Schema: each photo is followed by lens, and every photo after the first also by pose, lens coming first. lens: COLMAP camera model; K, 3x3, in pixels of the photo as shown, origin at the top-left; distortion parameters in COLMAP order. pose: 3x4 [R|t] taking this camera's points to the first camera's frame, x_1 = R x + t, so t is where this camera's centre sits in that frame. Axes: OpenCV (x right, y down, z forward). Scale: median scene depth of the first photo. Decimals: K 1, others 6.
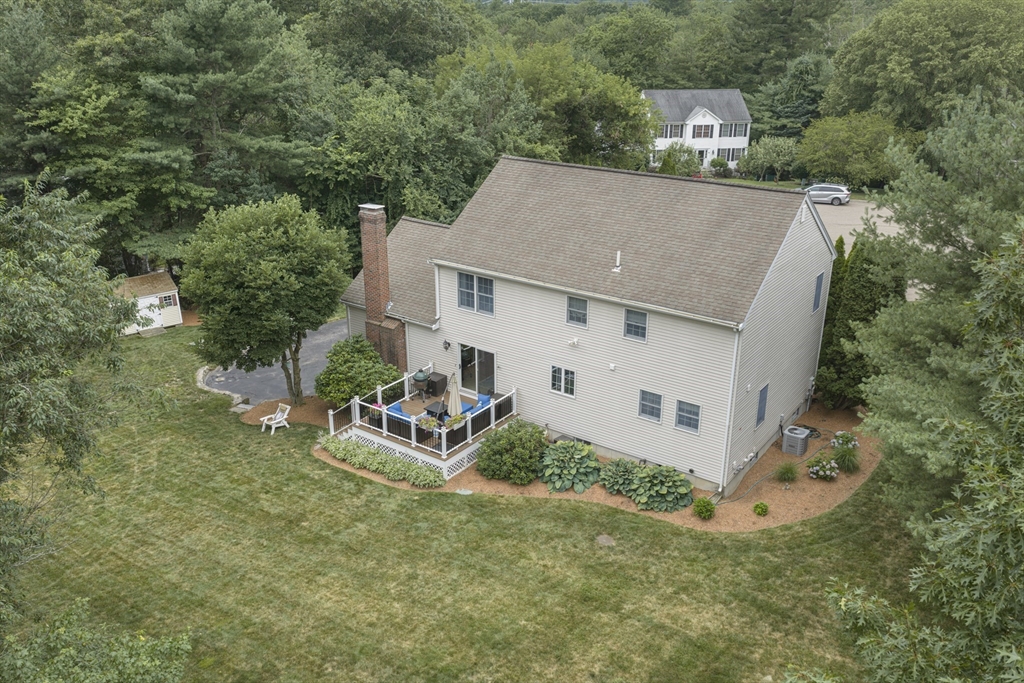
lens RADIAL K [[849.9, 0, 512.0], [0, 849.9, 341.5], [0, 0, 1]] dist [-0.002752, -0.006109]
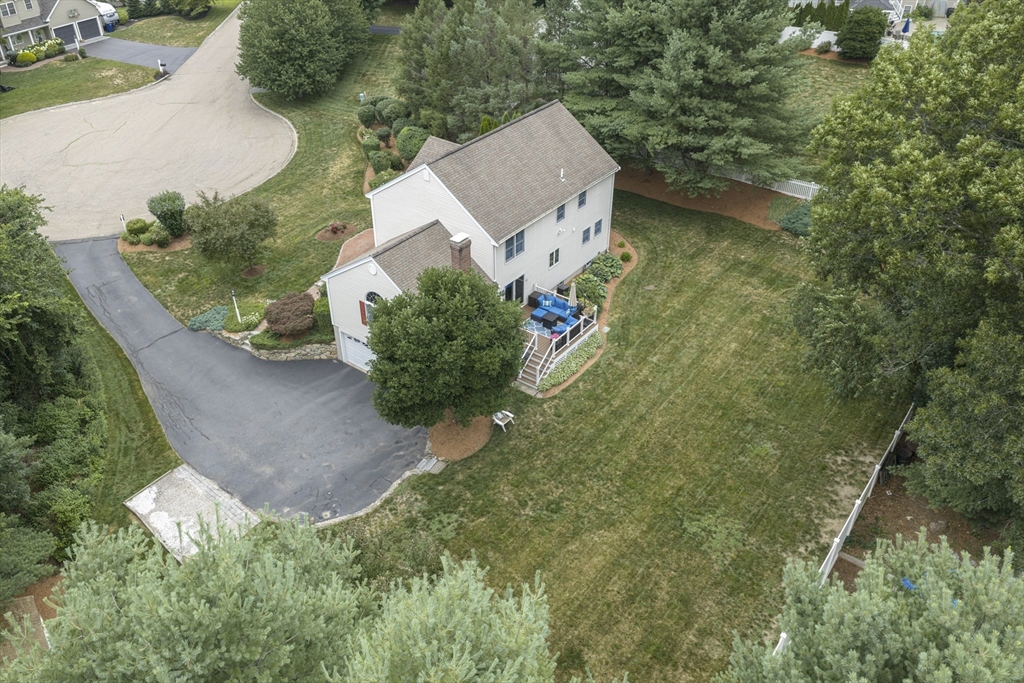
lens RADIAL K [[849.9, 0, 512.0], [0, 849.9, 341.5], [0, 0, 1]] dist [-0.002752, -0.006109]
pose [[0.029099, -0.575942, 0.816972, -1.376973], [0.370455, 0.765329, 0.526341, -0.724930], [-0.928394, 0.287335, 0.235631, 0.723222]]
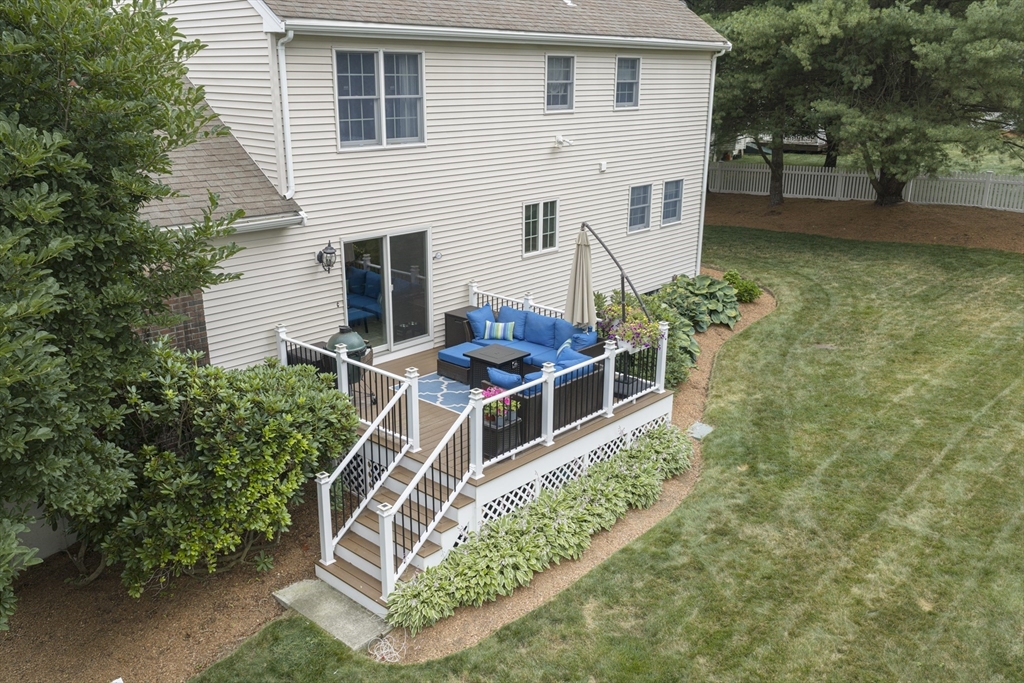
lens RADIAL K [[849.9, 0, 512.0], [0, 849.9, 341.5], [0, 0, 1]] dist [-0.002752, -0.006109]
pose [[0.123632, -0.298702, 0.946304, -0.486887], [0.363498, 0.900970, 0.236902, -0.024630], [-0.923355, 0.314691, 0.219966, 0.906849]]
